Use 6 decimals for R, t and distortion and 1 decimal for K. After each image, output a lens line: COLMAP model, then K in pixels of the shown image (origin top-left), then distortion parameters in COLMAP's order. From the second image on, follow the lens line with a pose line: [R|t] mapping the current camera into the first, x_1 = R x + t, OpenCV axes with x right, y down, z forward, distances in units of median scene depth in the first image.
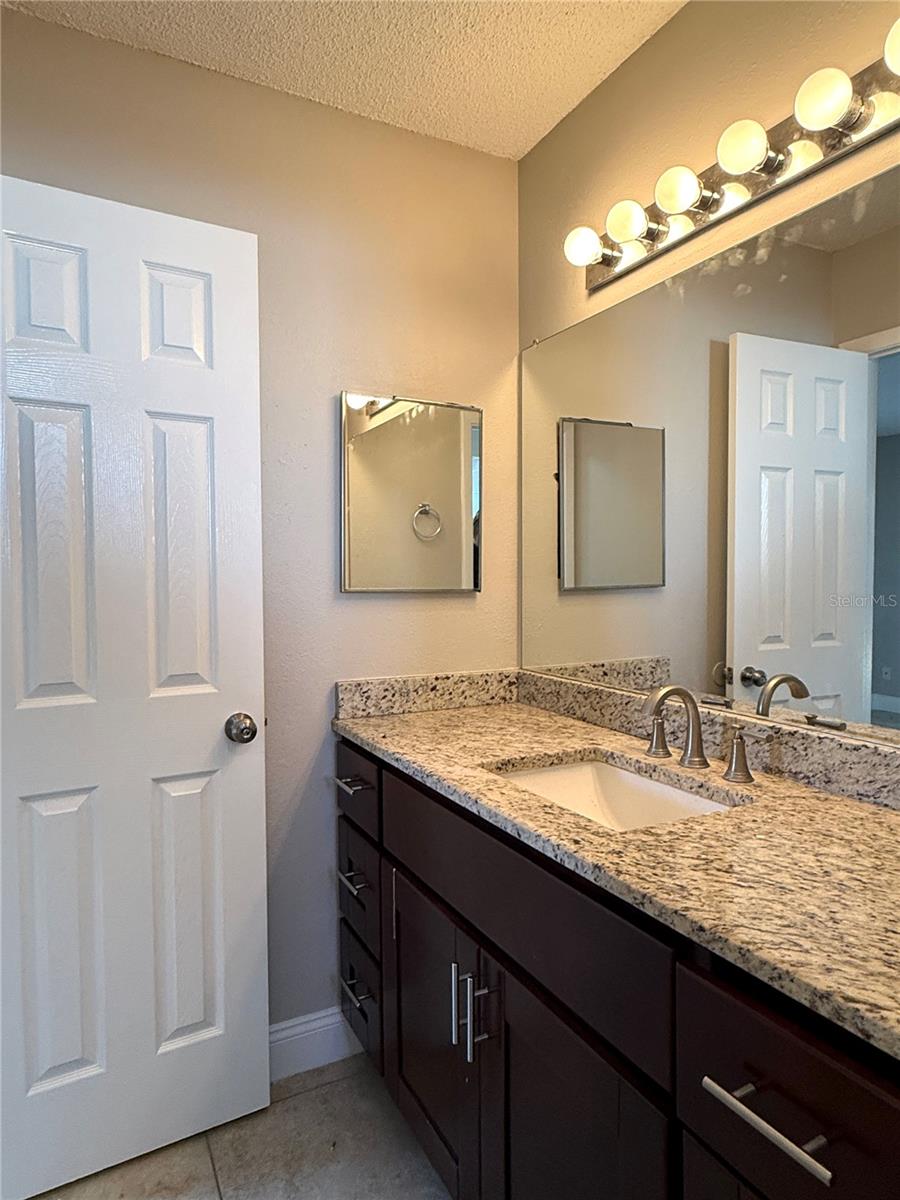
lens RADIAL K [[741.8, 0, 442.5], [0, 741.8, 591.7], [0, 0, 1]] dist [-0.013165, 0.009363]
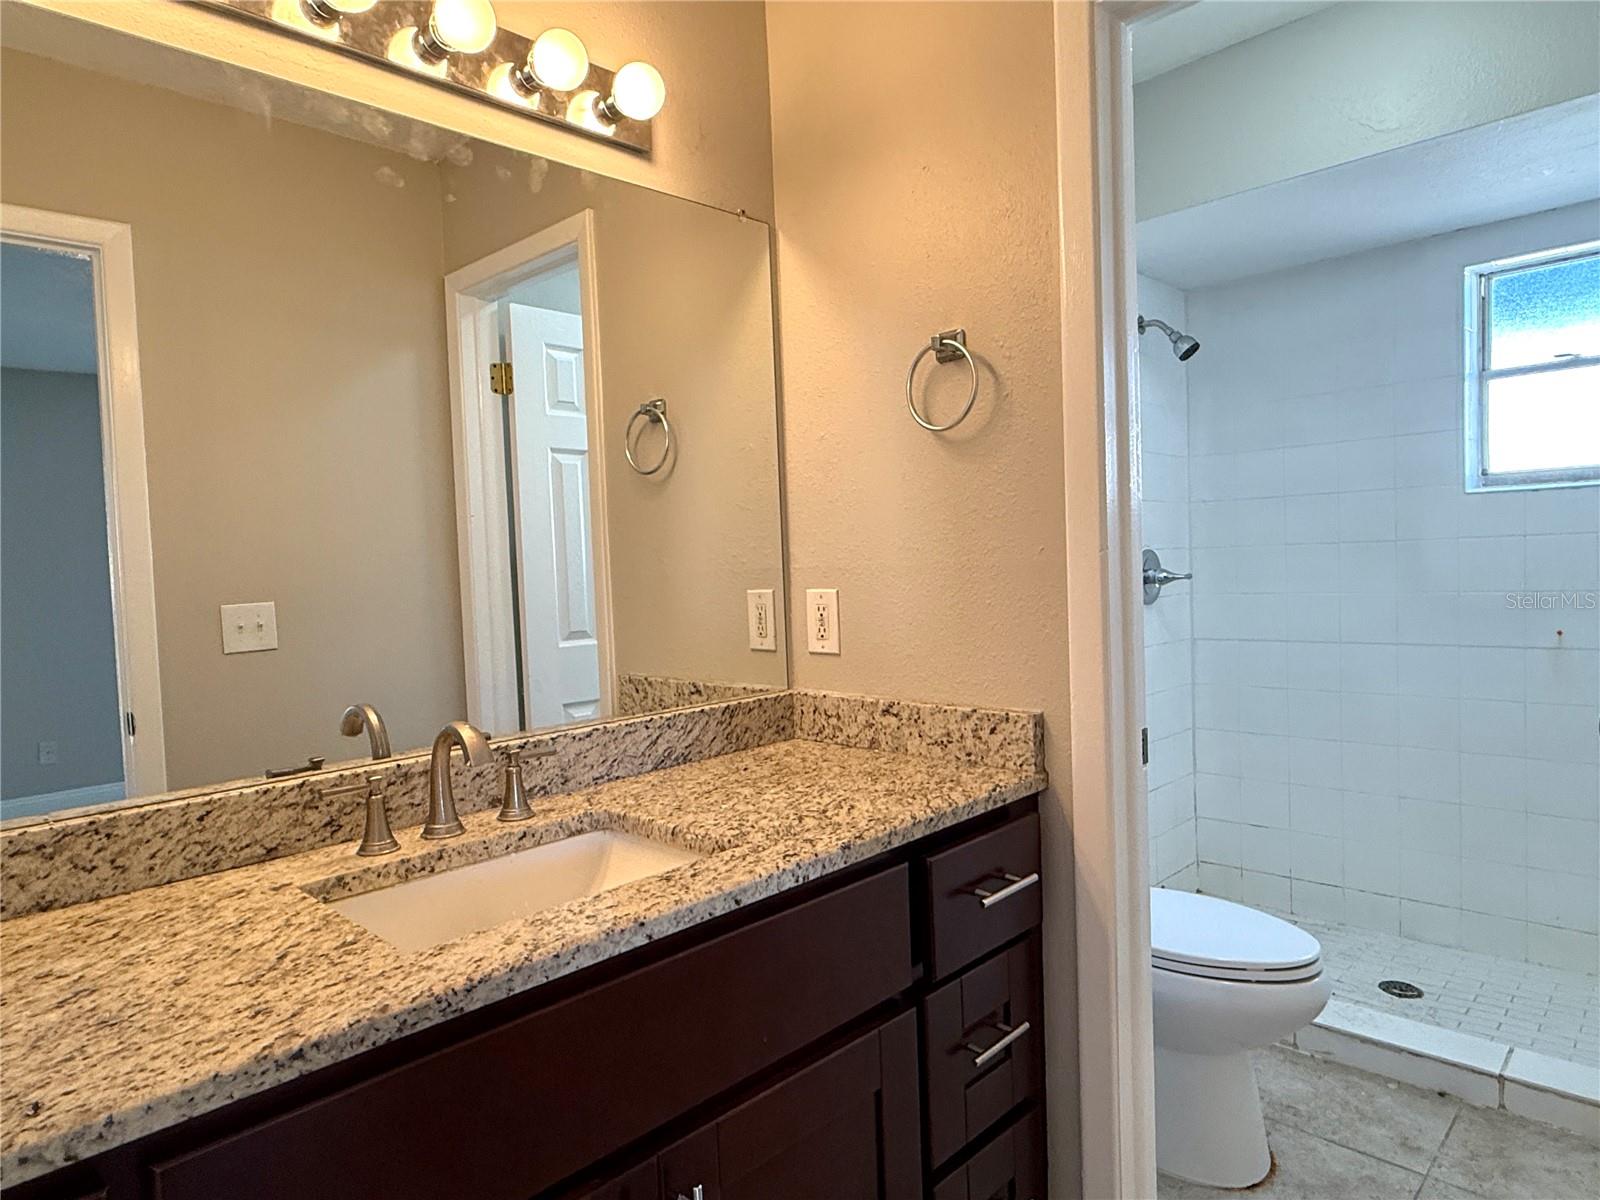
lens RADIAL K [[989.1, 0, 796.4], [0, 989.1, 598.5], [0, 0, 1]] dist [-0.013165, 0.009363]
pose [[-0.327058, -0.023122, 0.944721, -0.810779], [0.067120, 0.996607, 0.047628, -0.015237], [-0.942618, 0.078987, -0.324397, 1.199811]]
